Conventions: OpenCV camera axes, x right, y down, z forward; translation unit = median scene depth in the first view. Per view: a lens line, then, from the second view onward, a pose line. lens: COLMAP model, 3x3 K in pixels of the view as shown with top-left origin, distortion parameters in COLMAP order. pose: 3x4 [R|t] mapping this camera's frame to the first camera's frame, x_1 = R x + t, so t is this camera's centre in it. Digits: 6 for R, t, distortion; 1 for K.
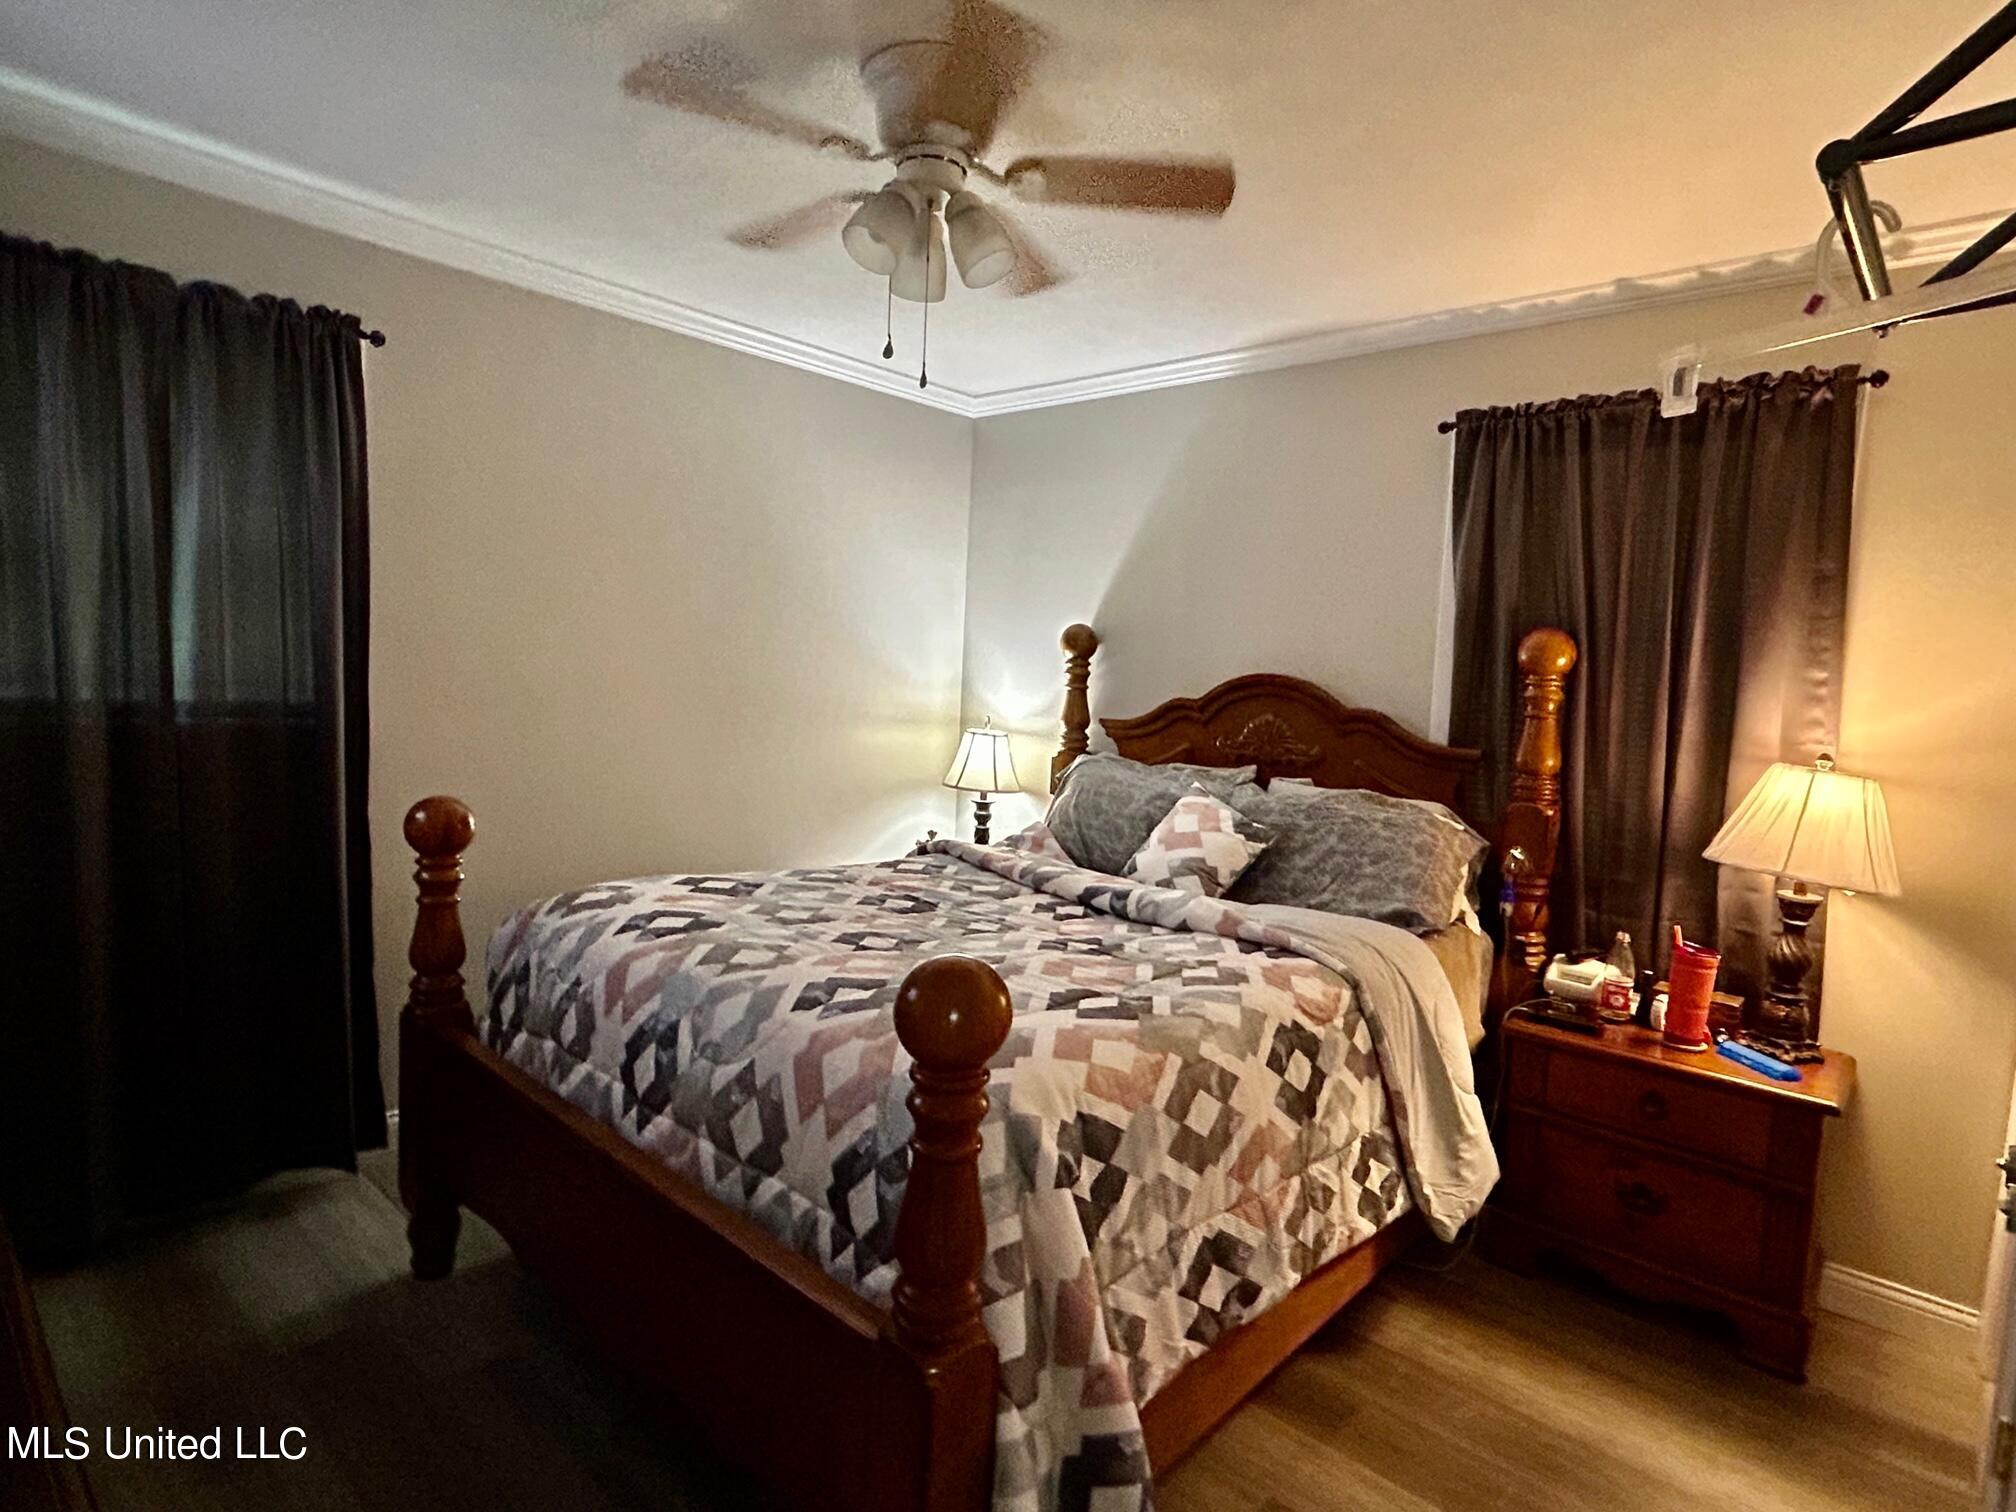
lens RADIAL K [[1076.1, 0, 976.1], [0, 1076.1, 765.2], [0, 0, 1]] dist [0.006029, -0.016528]
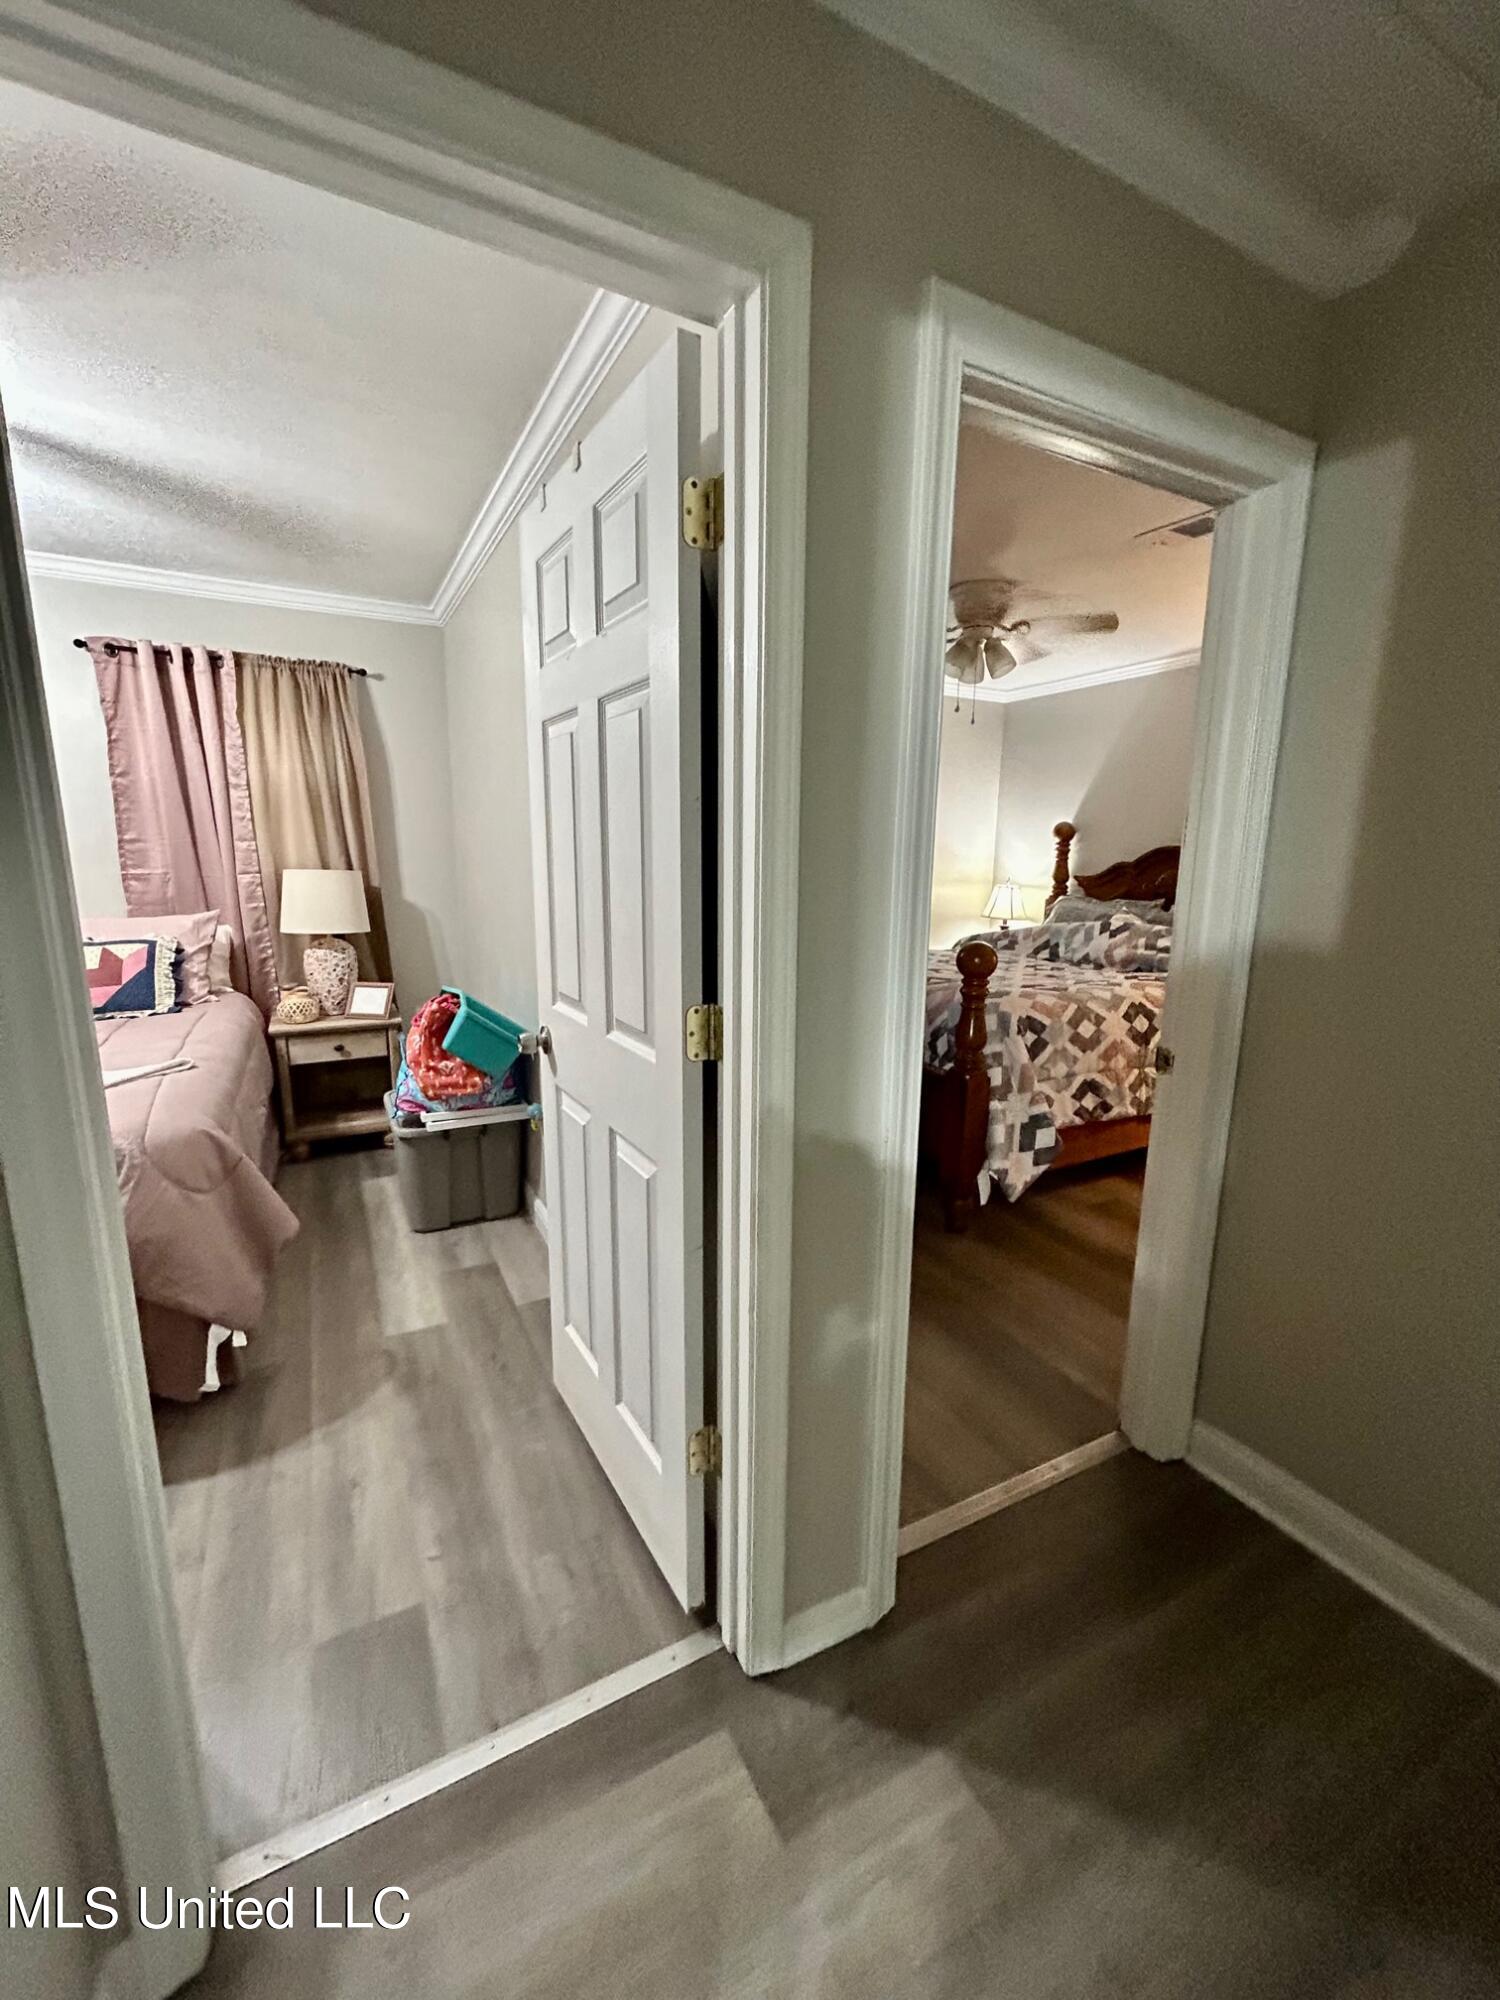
lens RADIAL K [[808.9, 0, 747.5], [0, 808.9, 1001.4], [0, 0, 1]] dist [-0.001658, 0.000102]
pose [[0.949597, 0.025410, -0.312442, 0.052706], [0.000161, 0.996670, 0.081544, 0.110015], [0.313473, -0.077484, 0.946431, -0.899168]]
